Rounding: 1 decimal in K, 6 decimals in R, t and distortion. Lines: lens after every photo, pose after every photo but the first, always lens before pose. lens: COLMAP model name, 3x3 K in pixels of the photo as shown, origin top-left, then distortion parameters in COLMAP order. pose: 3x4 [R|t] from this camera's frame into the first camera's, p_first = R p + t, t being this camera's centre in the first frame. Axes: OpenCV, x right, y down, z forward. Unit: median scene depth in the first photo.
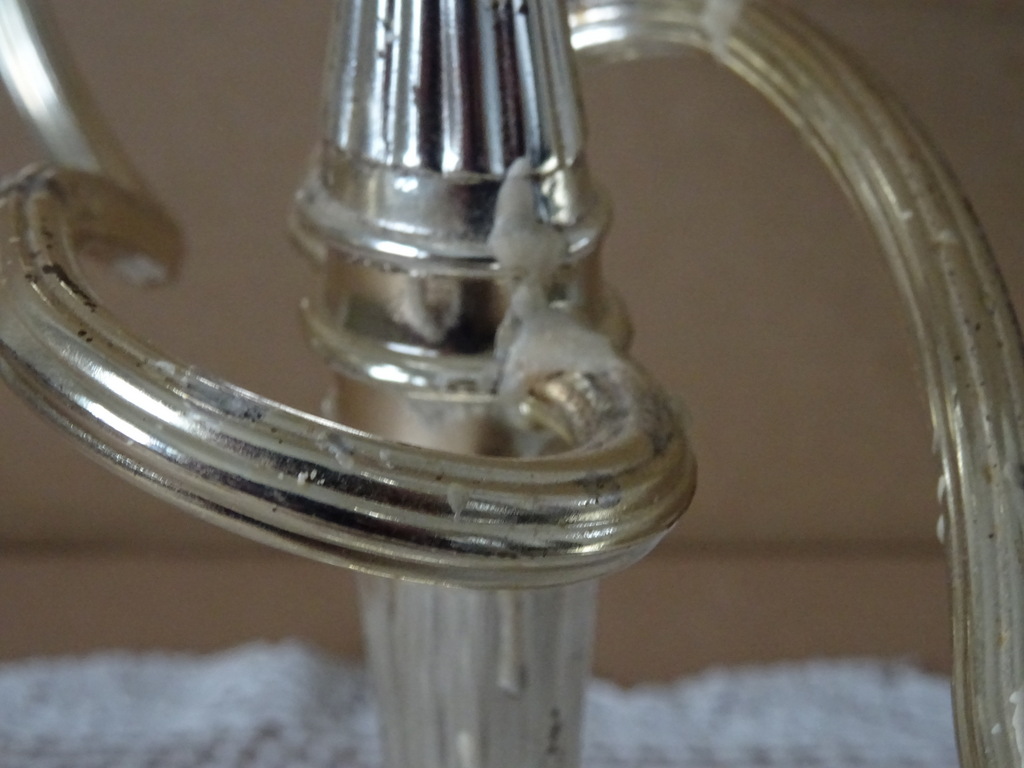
lens RADIAL K [[1893.8, 0, 518.4], [0, 1893.8, 384.2], [0, 0, 1]] dist [0.006895, 0.000000]
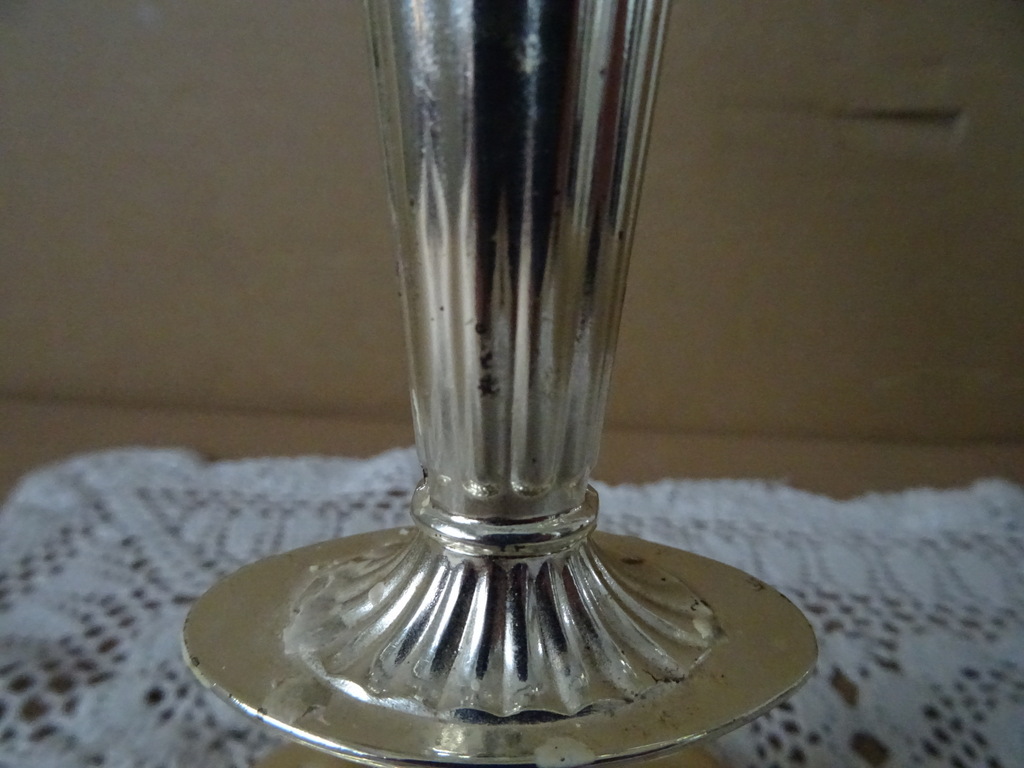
lens RADIAL K [[720.5, 0, 508.8], [0, 720.5, 397.3], [0, 0, 1]] dist [0.008372, -0.018538]
pose [[0.998639, 0.044594, -0.027061, -0.052483], [-0.047134, 0.993675, -0.101925, 0.386742], [0.022345, 0.103061, 0.994424, 0.914063]]
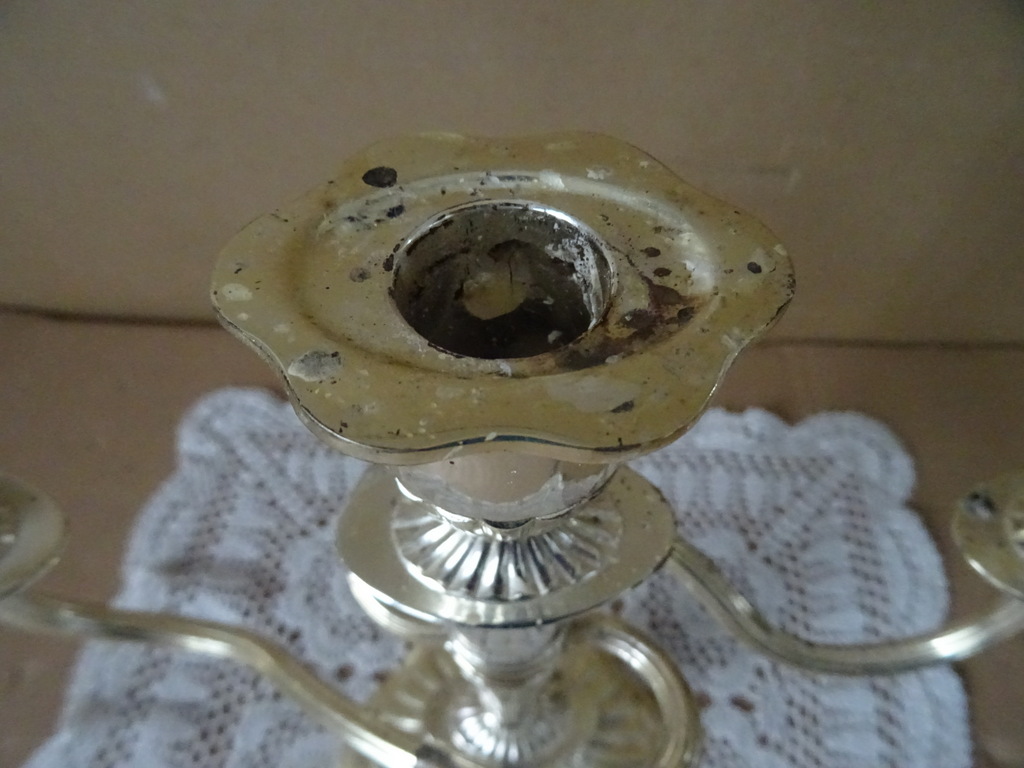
lens RADIAL K [[720.5, 0, 517.8], [0, 720.5, 383.8], [0, 0, 1]] dist [0.008372, -0.018538]
pose [[0.999844, 0.015724, 0.008005, 0.067529], [-0.017642, 0.883907, 0.467329, -0.938642], [0.000273, -0.467398, 0.884047, 0.238566]]
